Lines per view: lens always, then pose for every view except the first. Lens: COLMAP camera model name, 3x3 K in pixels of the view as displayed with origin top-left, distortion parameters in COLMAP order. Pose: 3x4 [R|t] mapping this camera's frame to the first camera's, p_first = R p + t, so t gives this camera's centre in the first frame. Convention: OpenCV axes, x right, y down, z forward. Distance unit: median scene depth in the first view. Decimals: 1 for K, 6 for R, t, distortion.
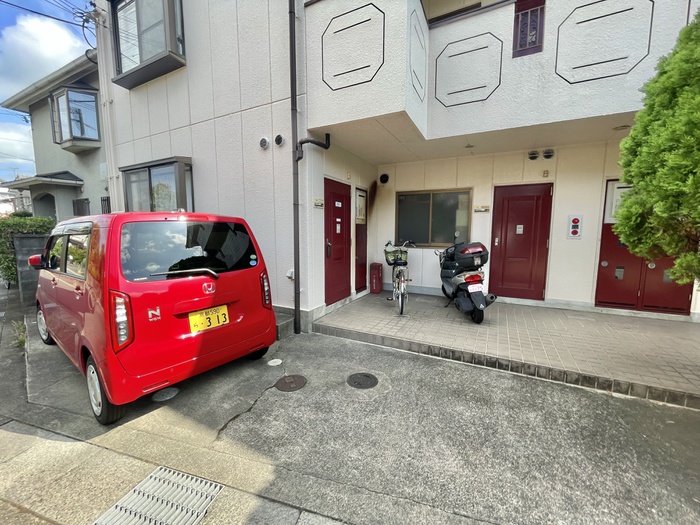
lens RADIAL K [[283.2, 0, 352.2], [0, 283.2, 262.4], [0, 0, 1]] dist [-0.002851, -0.000083]
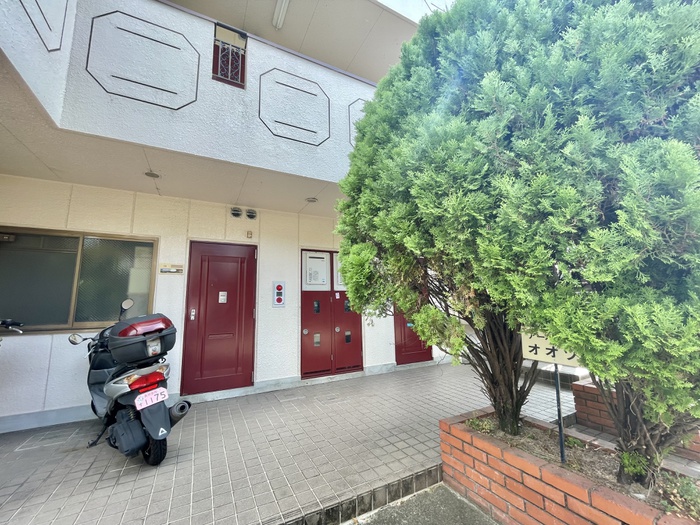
lens RADIAL K [[283.2, 0, 352.2], [0, 283.2, 262.4], [0, 0, 1]] dist [-0.002851, -0.000083]
pose [[0.568894, 0.107777, 0.815318, 0.163672], [0.115857, 0.970986, -0.209195, -0.004690], [-0.814210, 0.213470, 0.539901, 0.296463]]
